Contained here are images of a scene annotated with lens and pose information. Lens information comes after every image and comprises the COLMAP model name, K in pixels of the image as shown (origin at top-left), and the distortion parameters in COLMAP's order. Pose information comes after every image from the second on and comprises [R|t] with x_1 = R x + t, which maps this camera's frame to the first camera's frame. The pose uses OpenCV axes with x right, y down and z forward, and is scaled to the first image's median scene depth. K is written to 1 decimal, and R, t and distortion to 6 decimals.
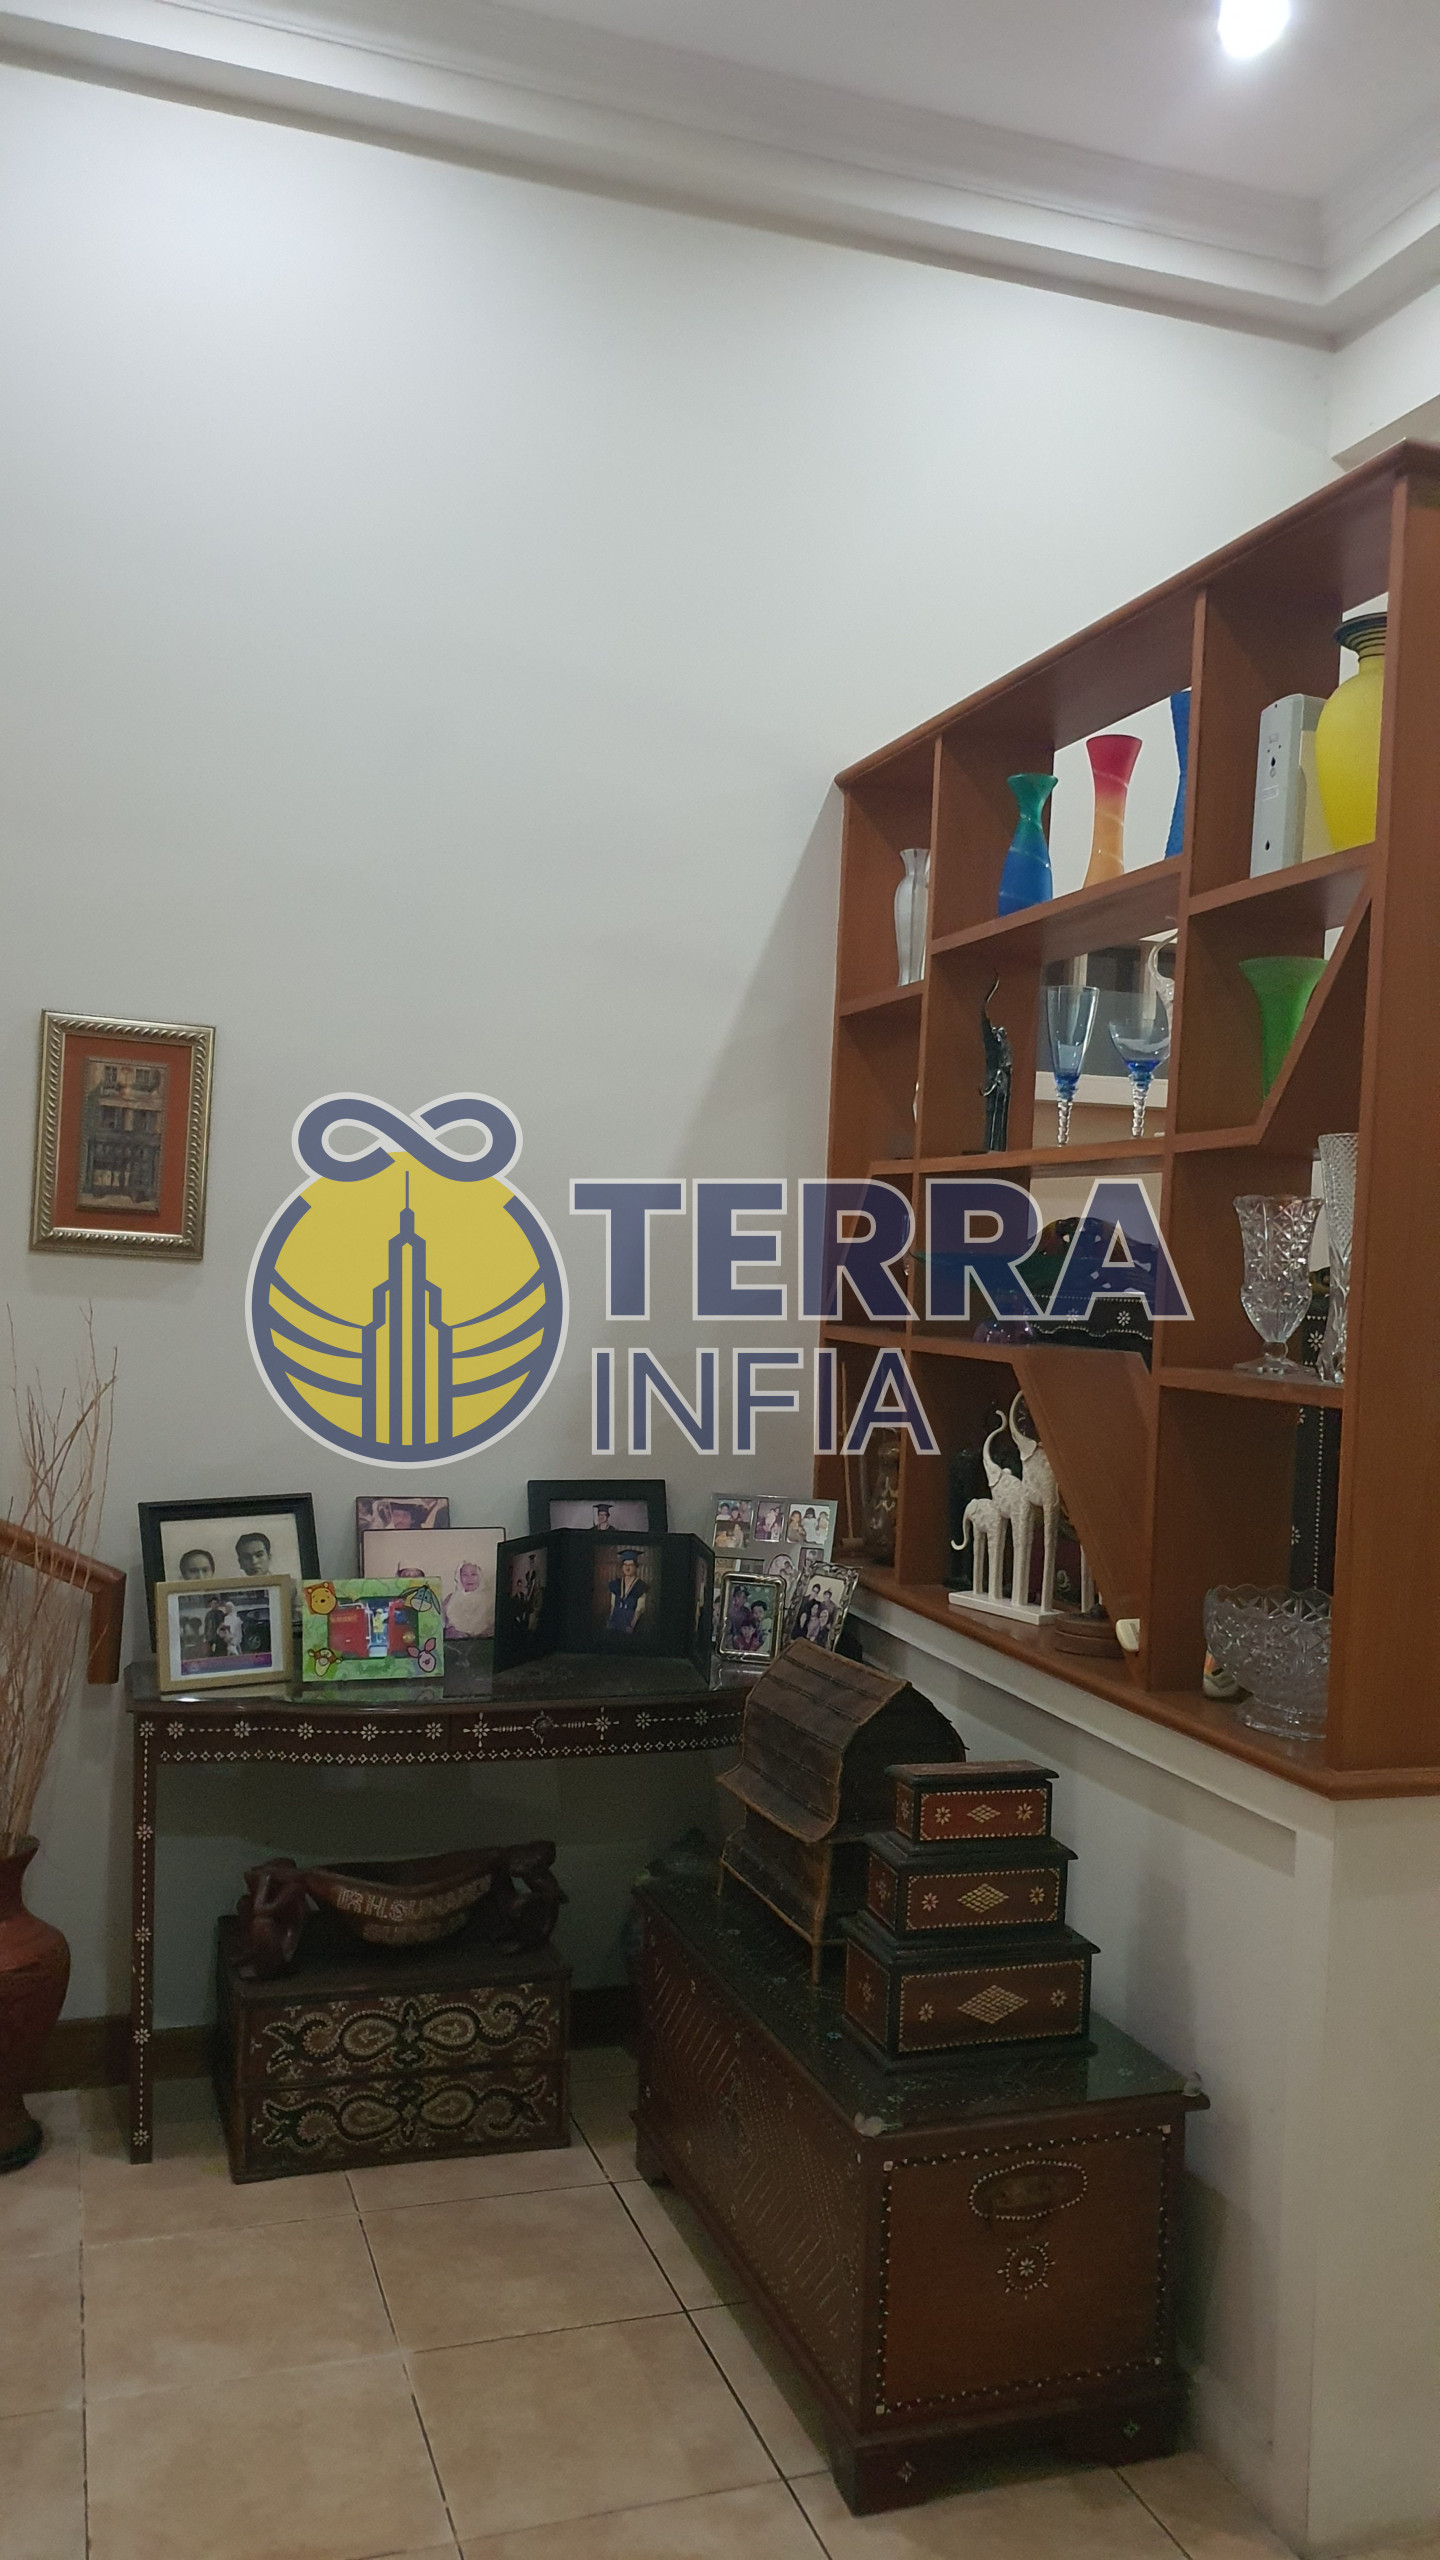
lens RADIAL K [[1913.5, 0, 720.0], [0, 1913.5, 1280.0], [0, 0, 1]] dist [0.129429, -0.314210]
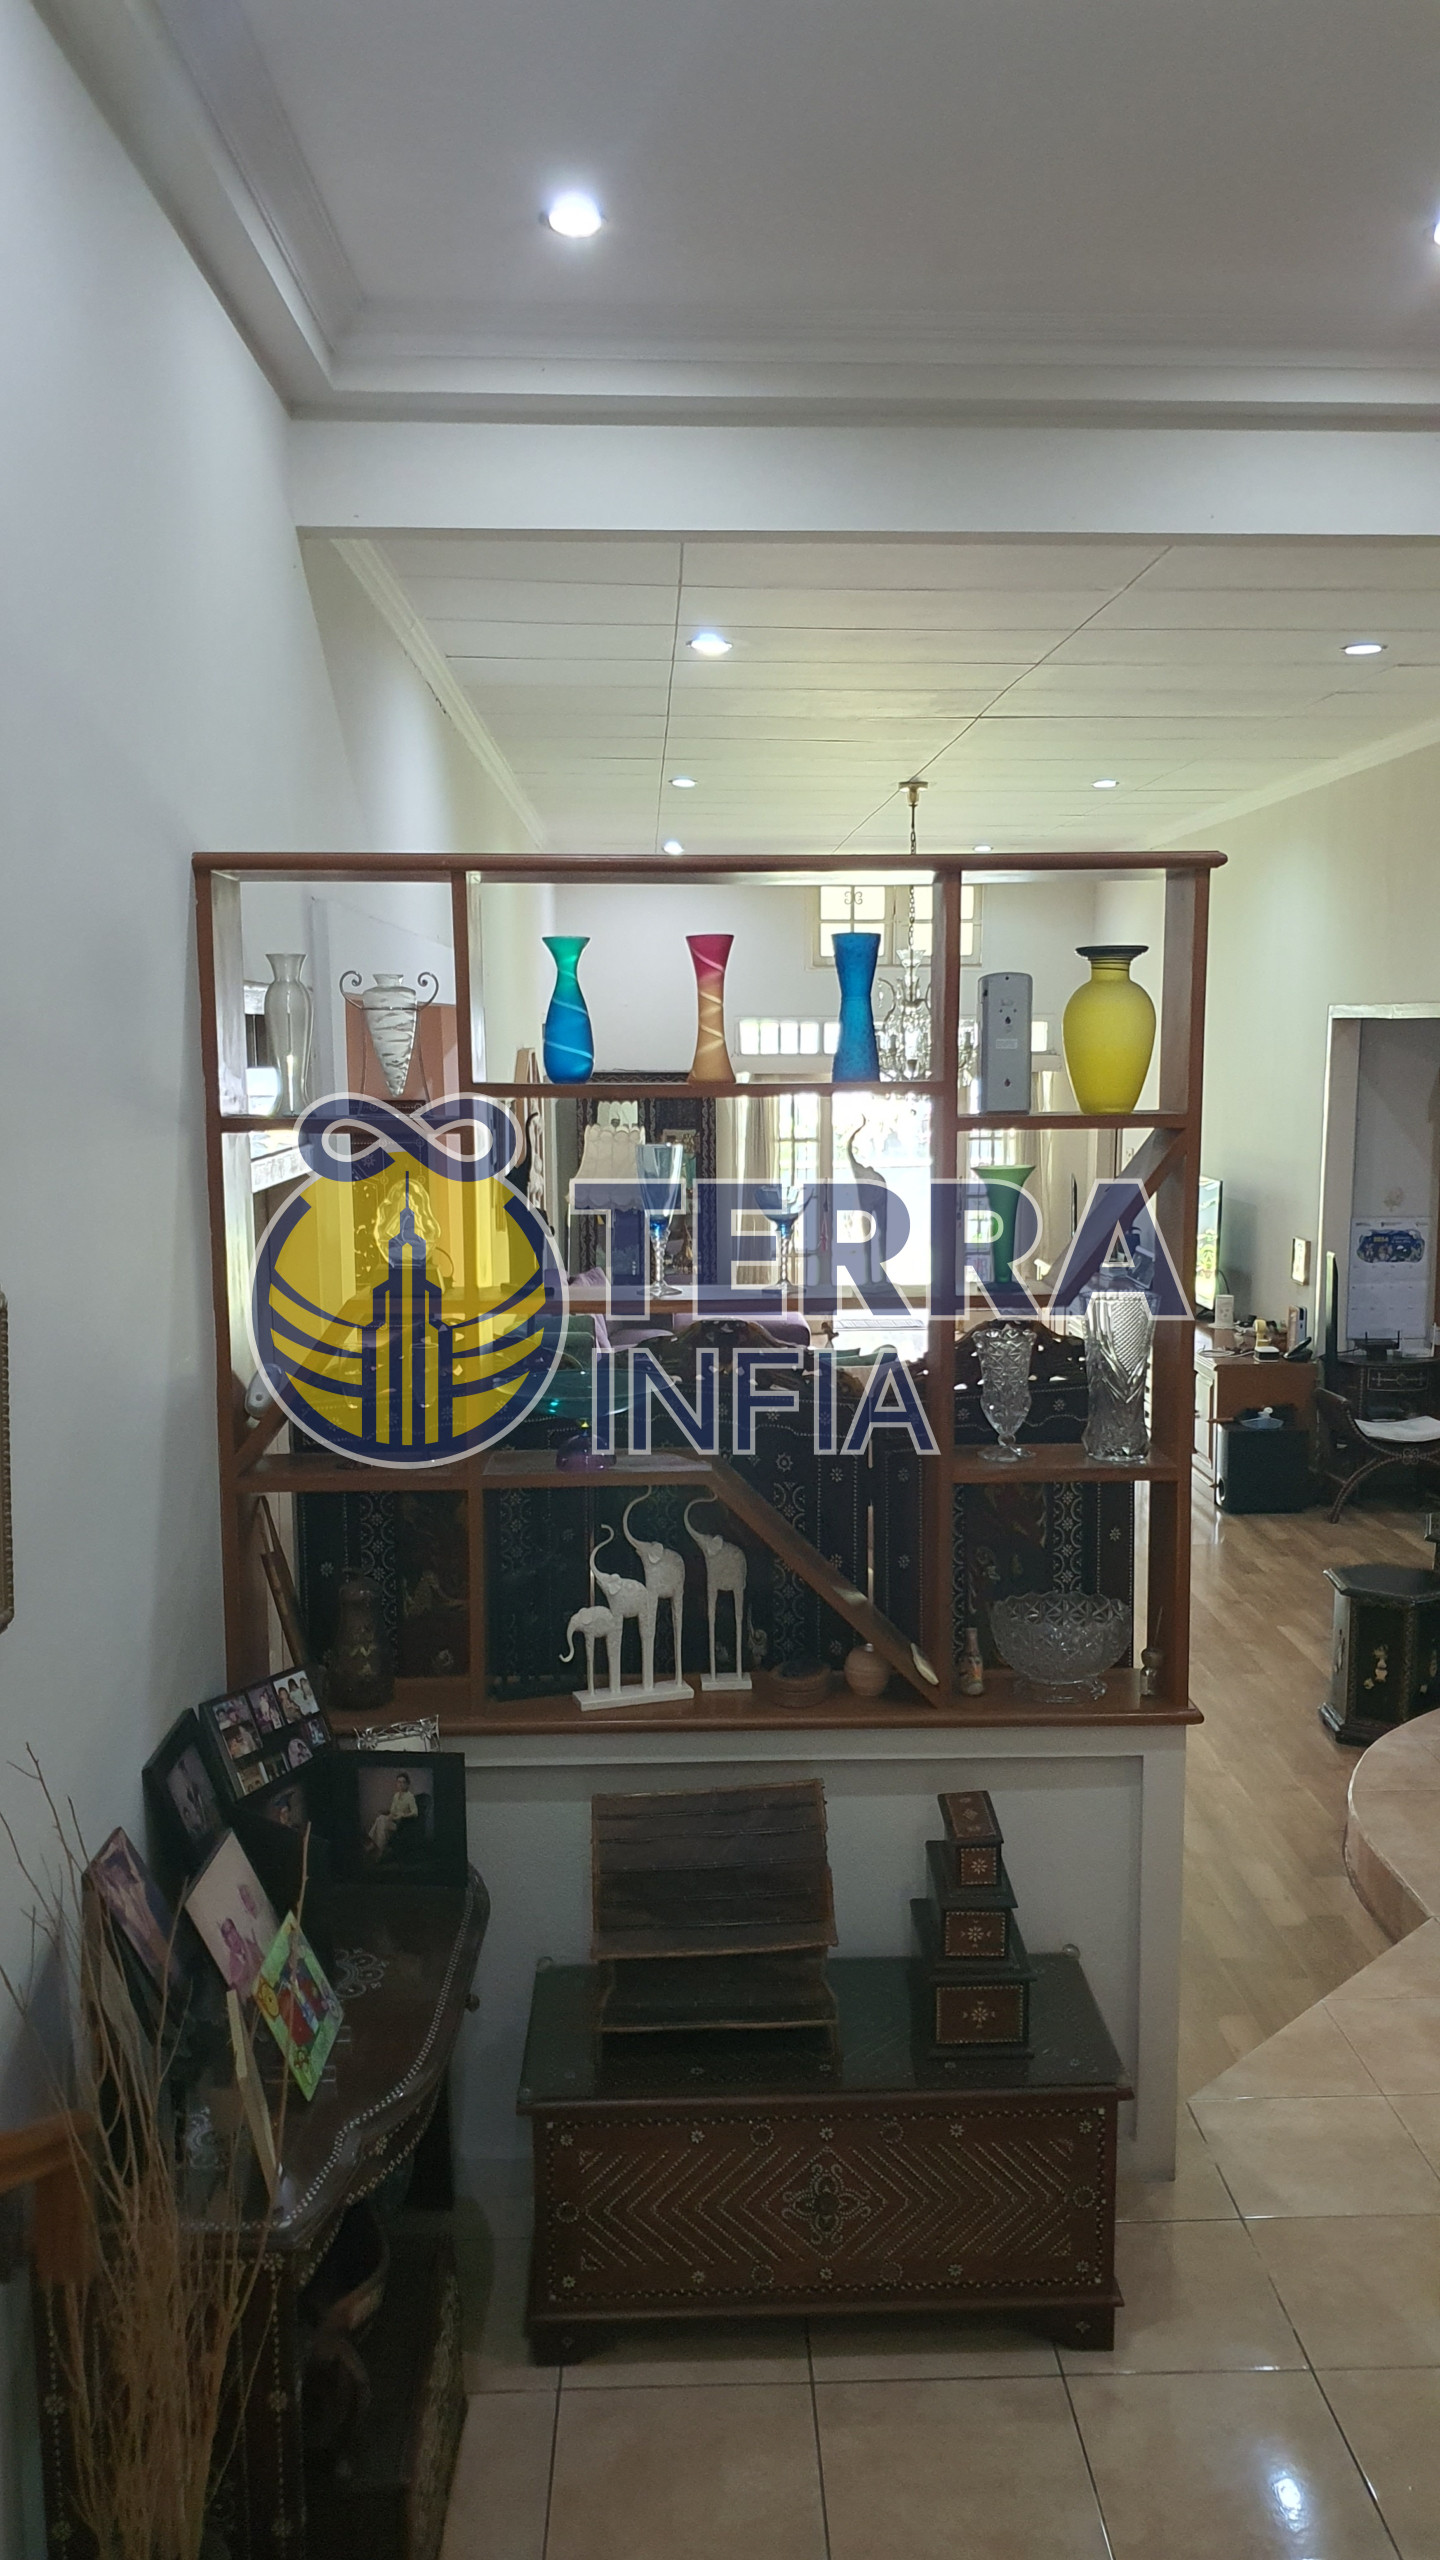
lens RADIAL K [[1913.5, 0, 720.0], [0, 1913.5, 1280.0], [0, 0, 1]] dist [0.129429, -0.314210]
pose [[0.290356, -0.167380, 0.942166, -0.852468], [0.026822, 0.985620, 0.166834, -0.253163], [-0.956543, -0.023171, 0.290671, 0.634288]]
